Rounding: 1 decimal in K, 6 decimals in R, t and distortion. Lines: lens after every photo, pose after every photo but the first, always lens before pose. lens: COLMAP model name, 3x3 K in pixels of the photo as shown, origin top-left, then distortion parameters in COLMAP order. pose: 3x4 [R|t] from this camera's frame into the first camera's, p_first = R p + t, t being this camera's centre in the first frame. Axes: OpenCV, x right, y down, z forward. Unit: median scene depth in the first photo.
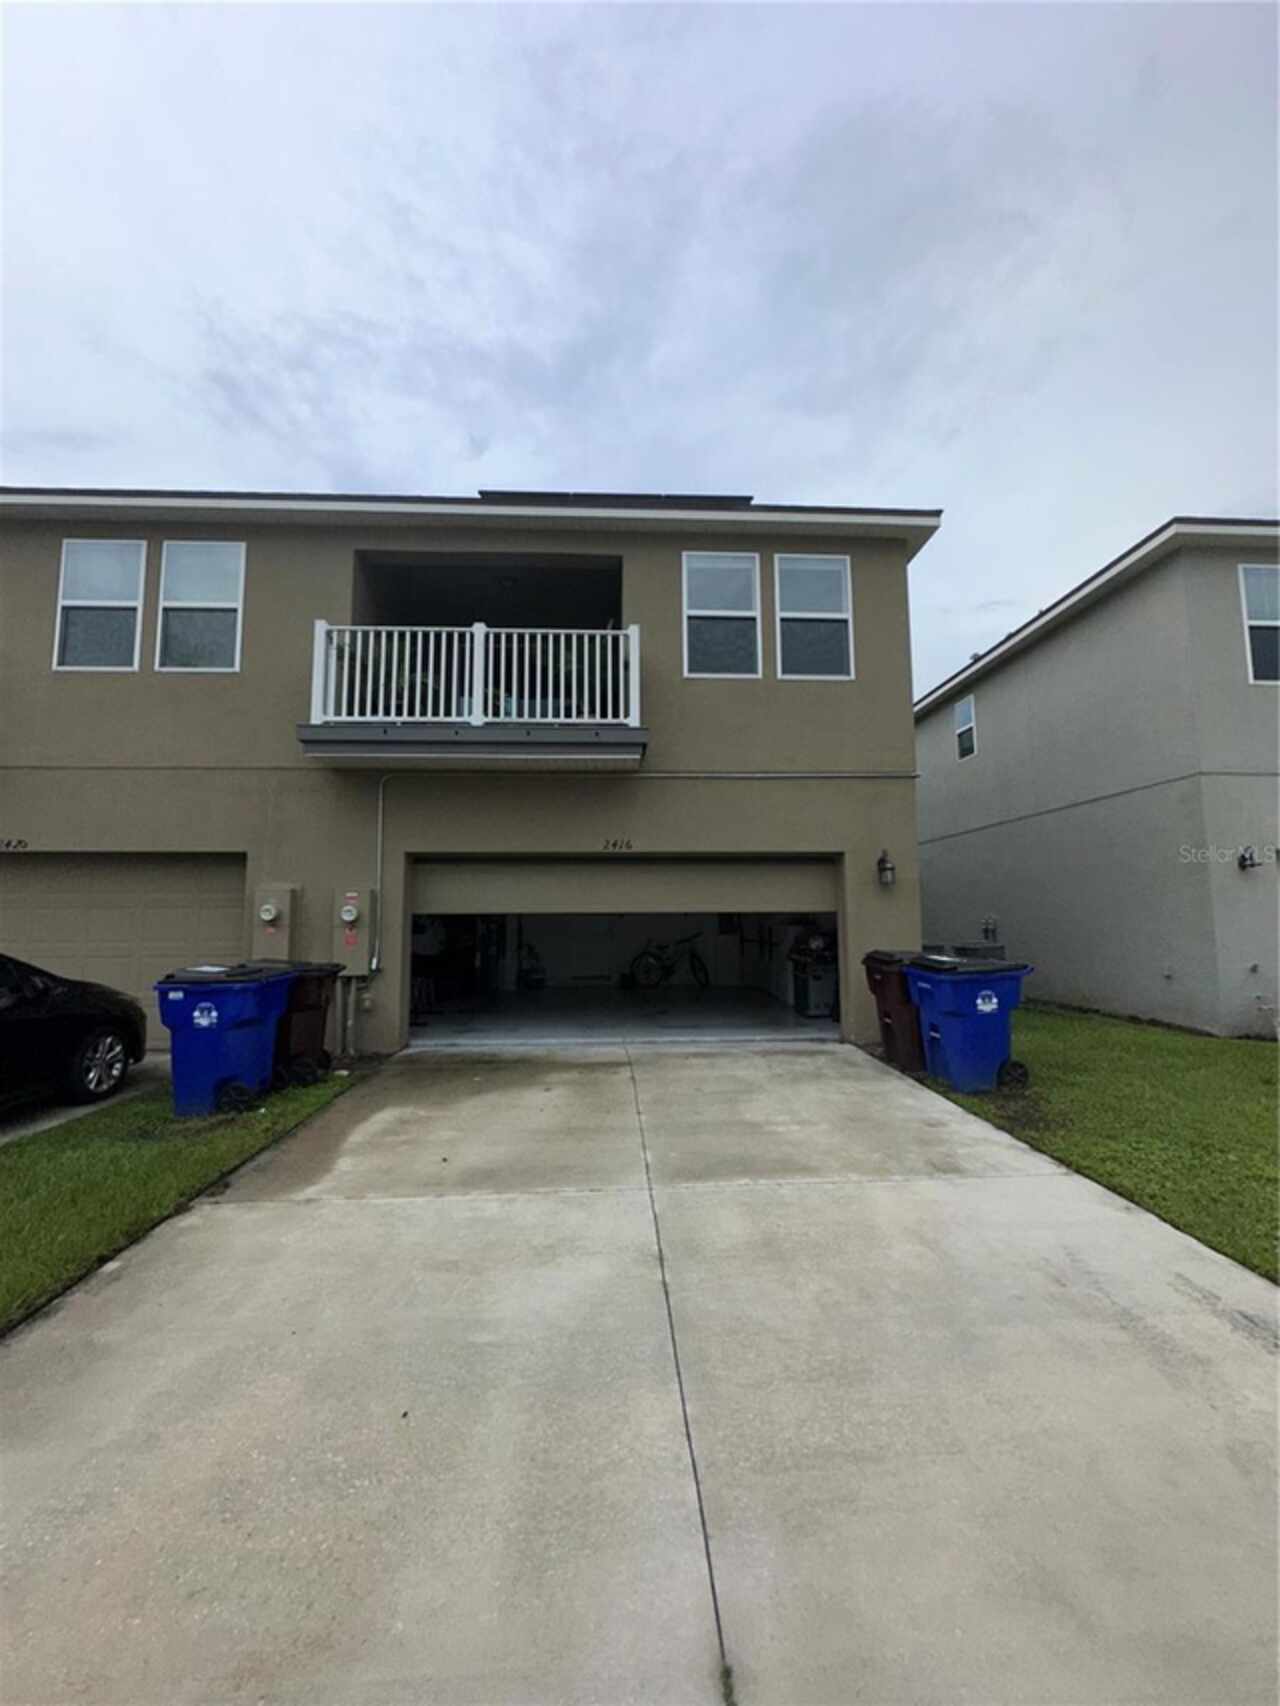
lens RADIAL K [[688.1, 0, 643.2], [0, 688.1, 852.7], [0, 0, 1]] dist [-0.001683, -0.000042]
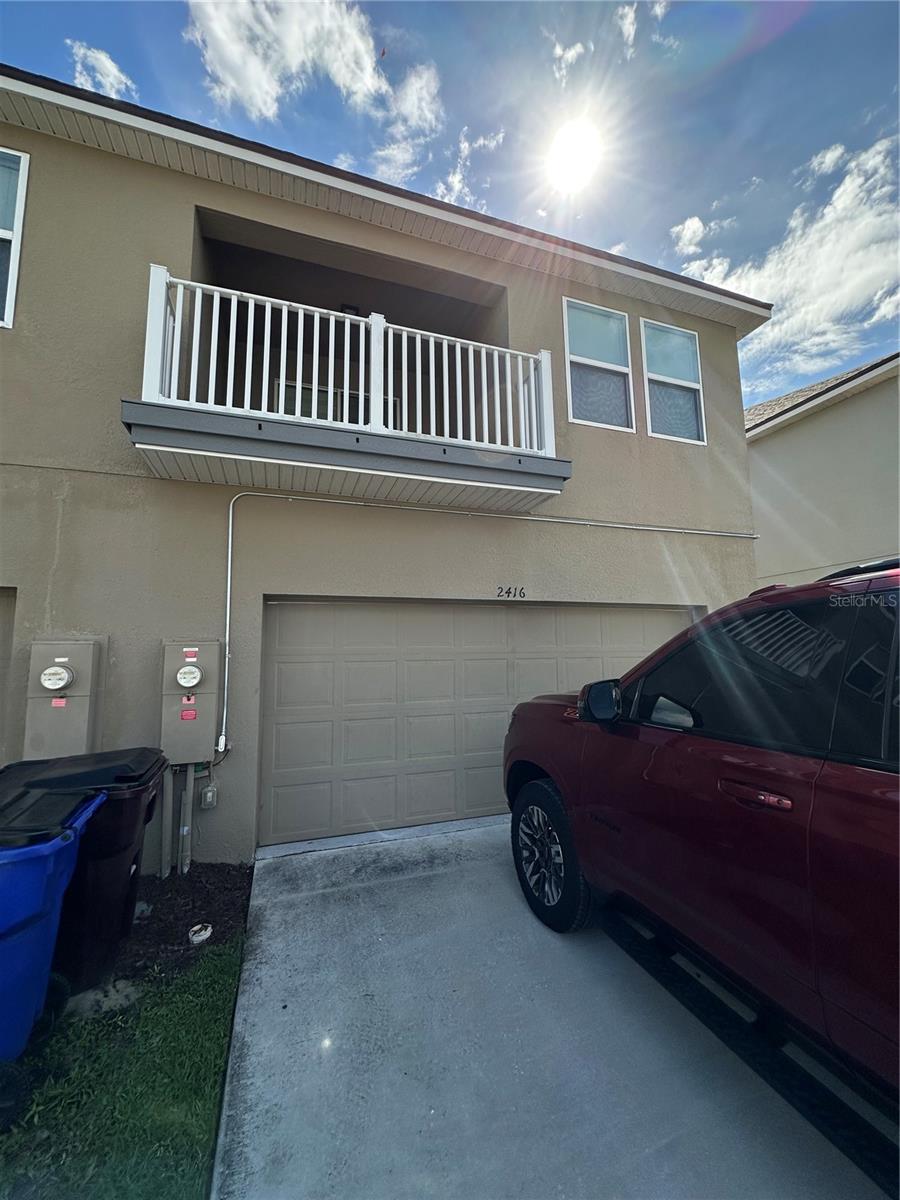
lens RADIAL K [[484.0, 0, 452.3], [0, 484.0, 599.8], [0, 0, 1]] dist [-0.001683, -0.000042]
pose [[0.959540, 0.024555, 0.280499, -0.304397], [-0.016648, 0.999395, -0.030535, 0.019661], [-0.281079, 0.024630, 0.959369, 0.432466]]
